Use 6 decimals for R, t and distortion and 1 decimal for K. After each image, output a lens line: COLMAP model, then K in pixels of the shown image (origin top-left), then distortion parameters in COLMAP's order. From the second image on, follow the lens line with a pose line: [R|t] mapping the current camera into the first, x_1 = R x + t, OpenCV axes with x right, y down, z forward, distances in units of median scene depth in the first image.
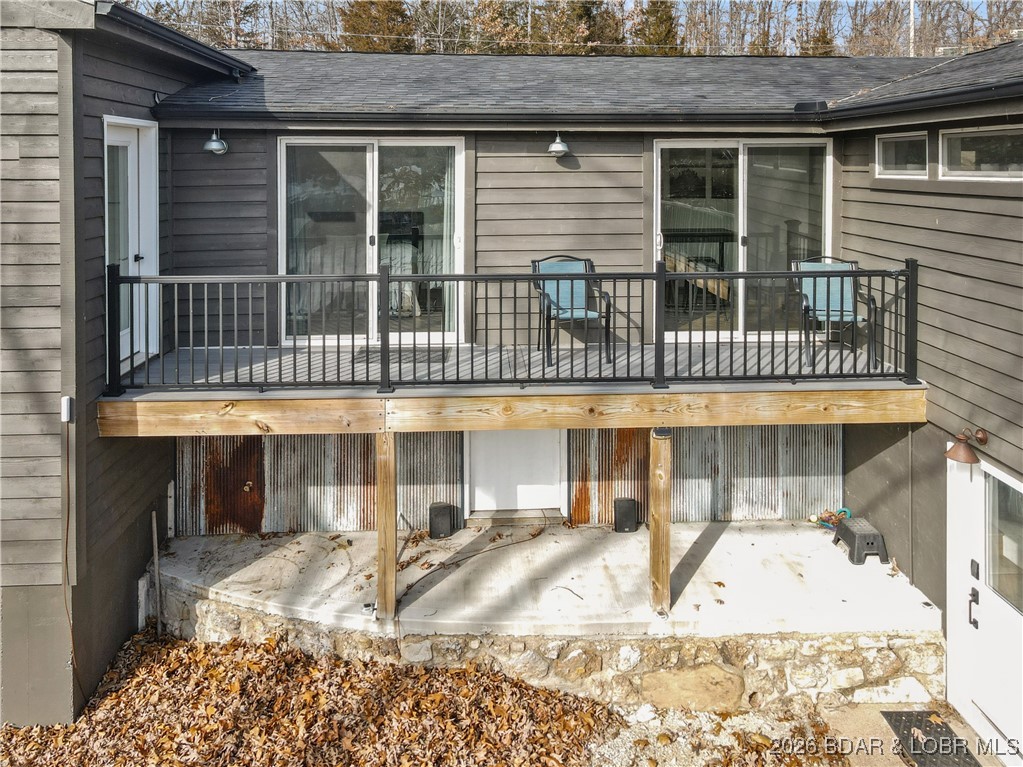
lens RADIAL K [[793.7, 0, 541.8], [0, 793.7, 181.7], [0, 0, 1]] dist [0.008264, 0.002364]
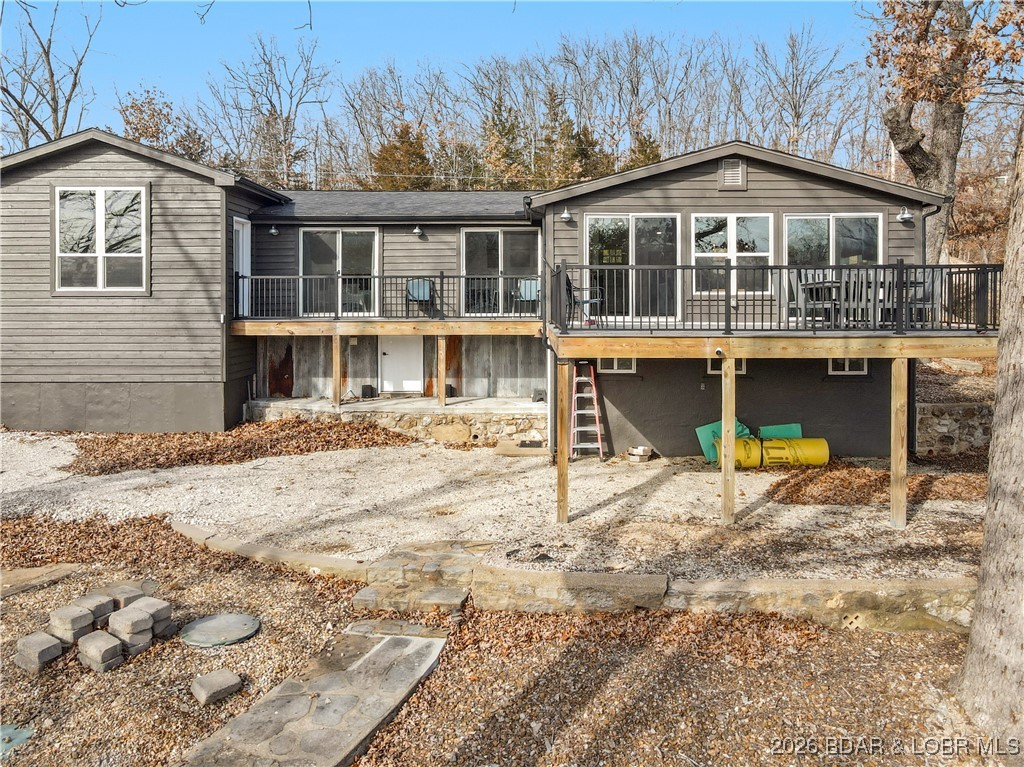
lens RADIAL K [[799.1, 0, 527.5], [0, 799.1, 295.2], [0, 0, 1]] dist [0.023960, -0.001875]
pose [[0.996994, -0.003161, -0.077408, 0.522603], [0.001189, 0.999674, -0.025510, 0.204129], [0.077464, 0.025341, 0.996673, -1.304067]]
